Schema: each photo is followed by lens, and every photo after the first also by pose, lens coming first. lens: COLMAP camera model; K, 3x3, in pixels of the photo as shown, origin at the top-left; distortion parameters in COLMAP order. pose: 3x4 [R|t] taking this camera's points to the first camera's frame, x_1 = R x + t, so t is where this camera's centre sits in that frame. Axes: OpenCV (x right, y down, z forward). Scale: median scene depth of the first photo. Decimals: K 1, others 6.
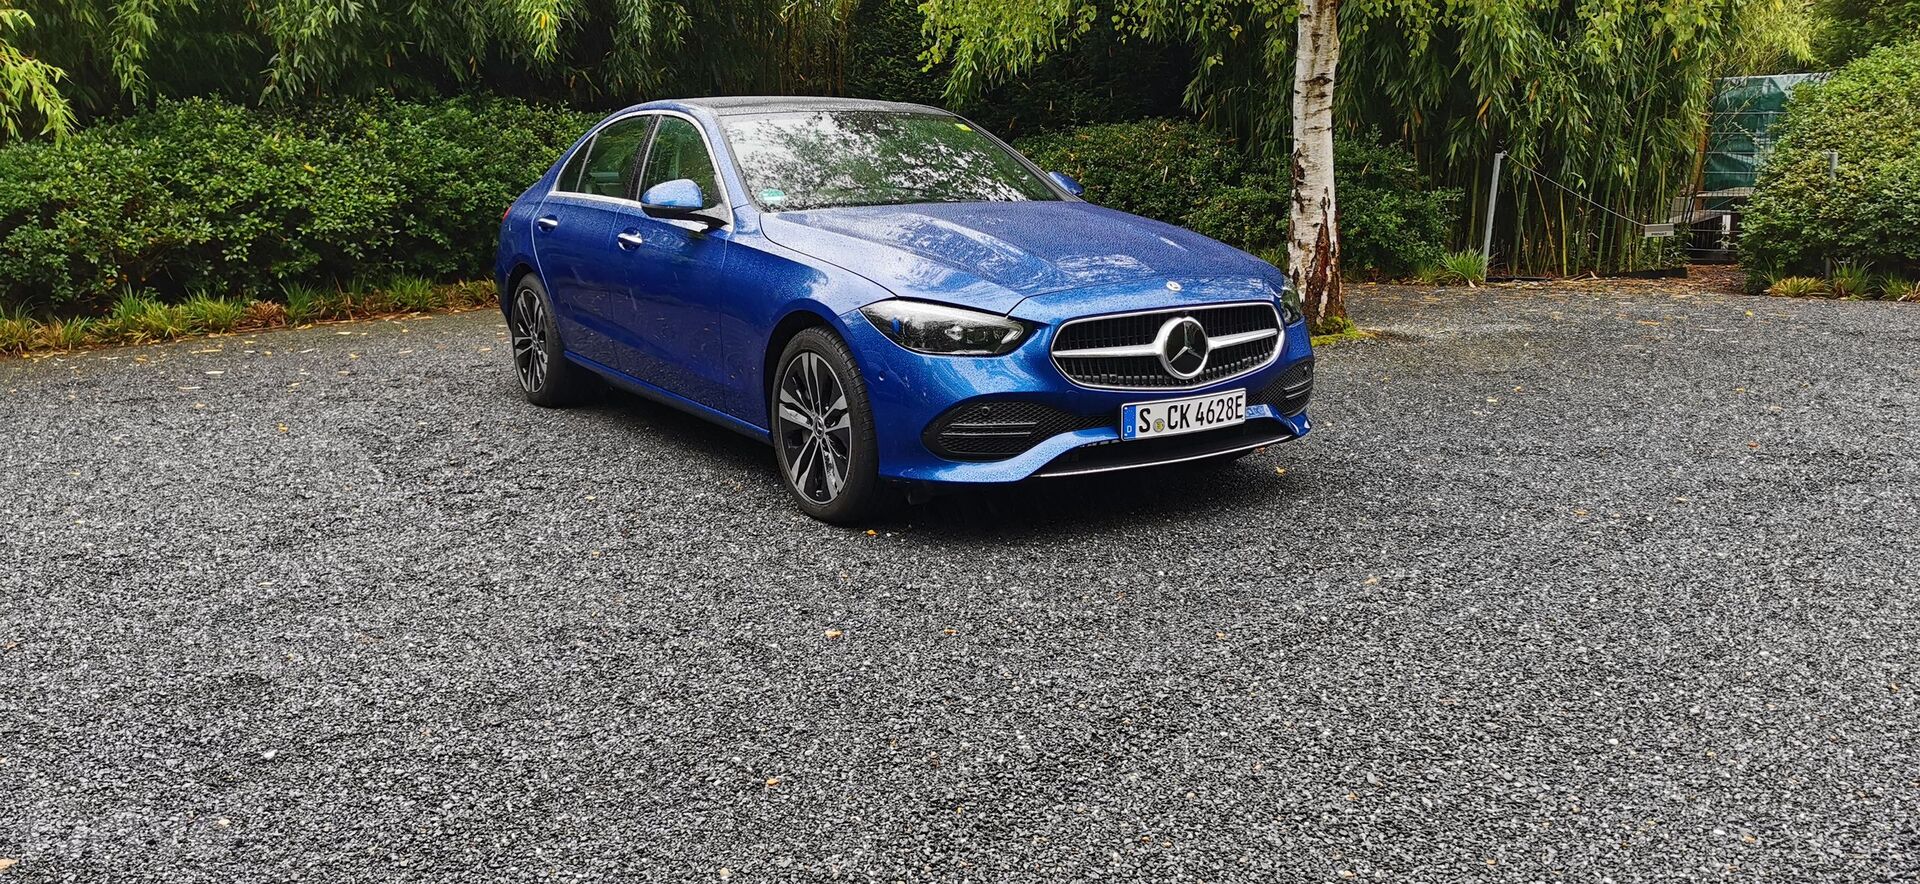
lens RADIAL K [[1491.4, 0, 977.4], [0, 1491.4, 438.5], [0, 0, 1]] dist [0.041341, -0.037522]
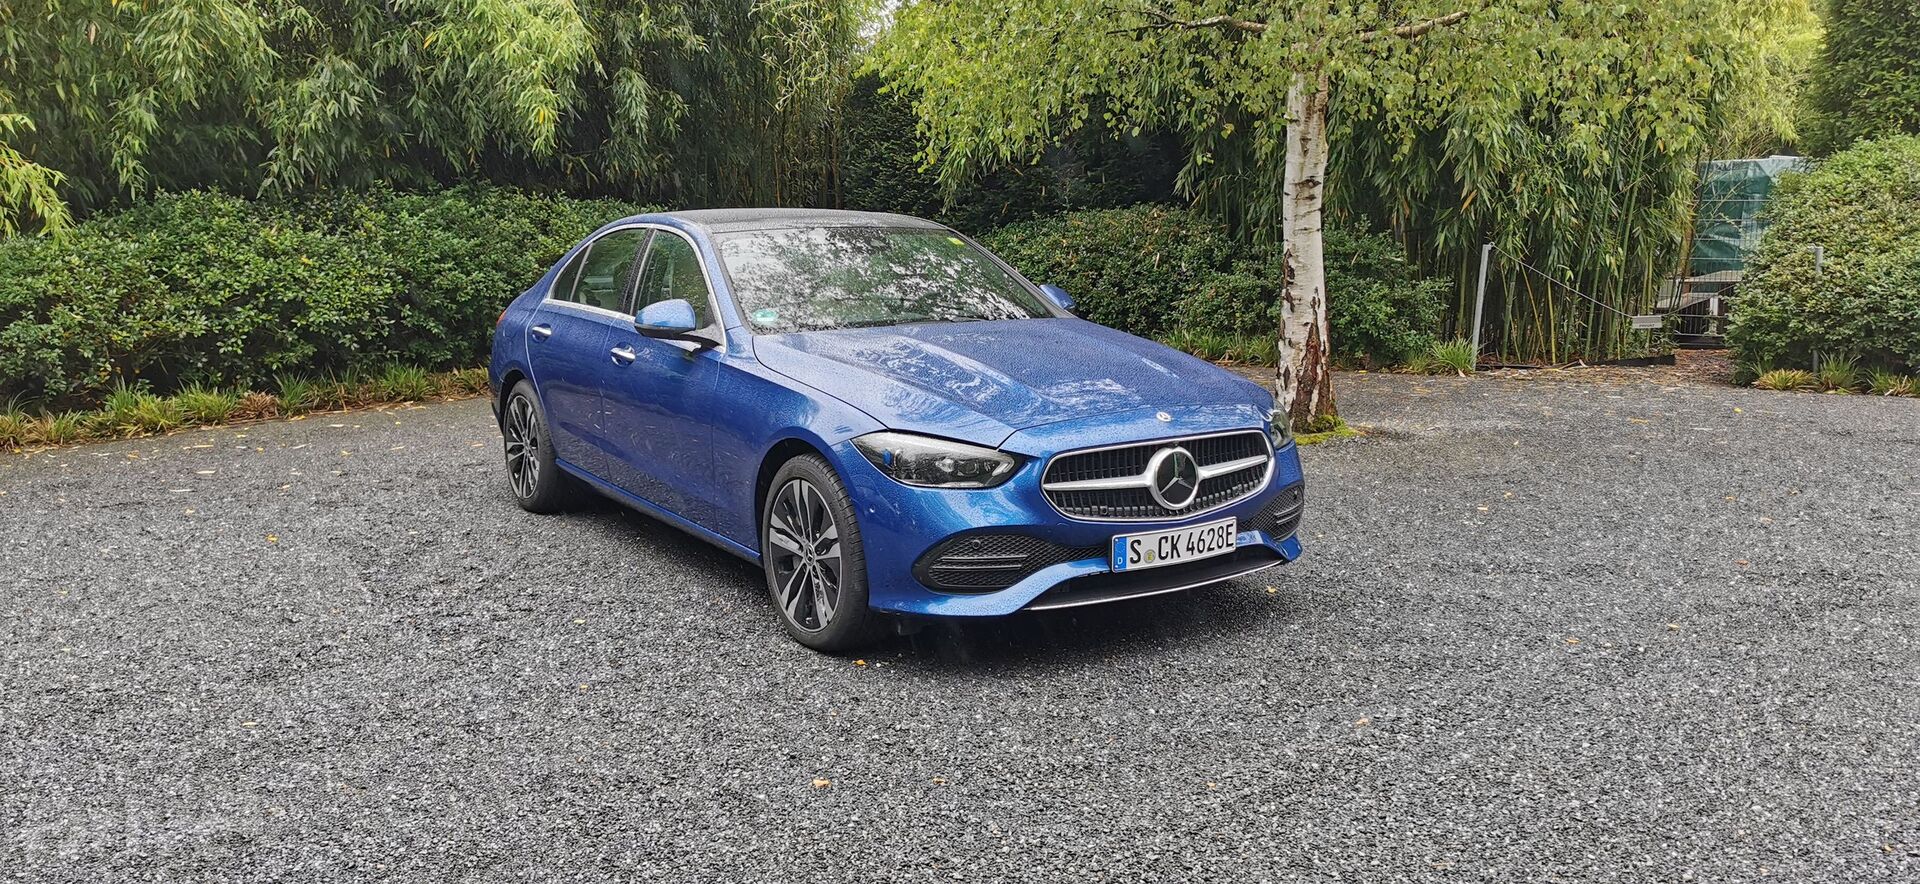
lens RADIAL K [[1491.4, 0, 977.7], [0, 1491.4, 442.1], [0, 0, 1]] dist [0.041341, -0.037522]
pose [[0.999989, 0.001785, 0.004278, 0.002039], [-0.001603, 0.999109, -0.042167, -0.041030], [-0.004350, 0.042159, 0.999101, -0.001929]]
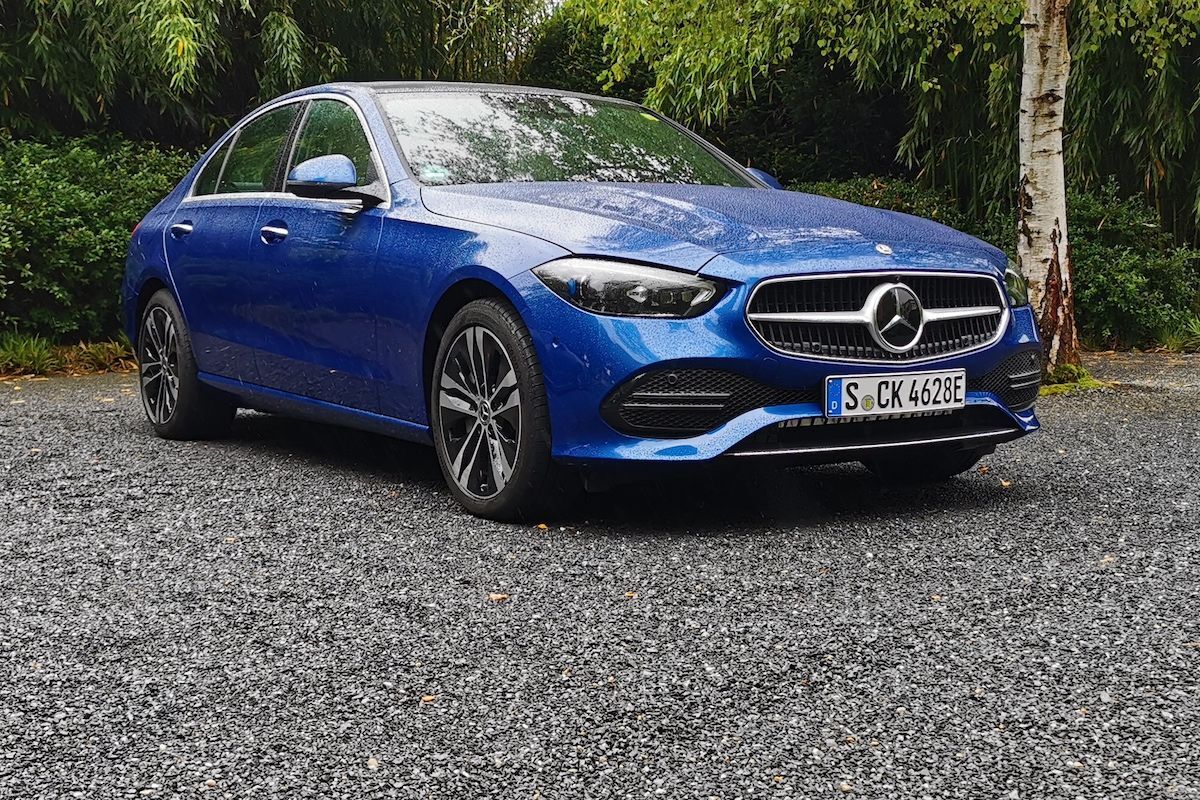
lens RADIAL K [[1698.0, 0, 671.3], [0, 1698.0, 488.3], [0, 0, 1]] dist [0.032078, 0.000000]
pose [[0.999991, 0.002911, 0.003044, 0.001812], [-0.002748, 0.998627, -0.052304, 0.090987], [-0.003192, 0.052295, 0.998627, -0.005755]]
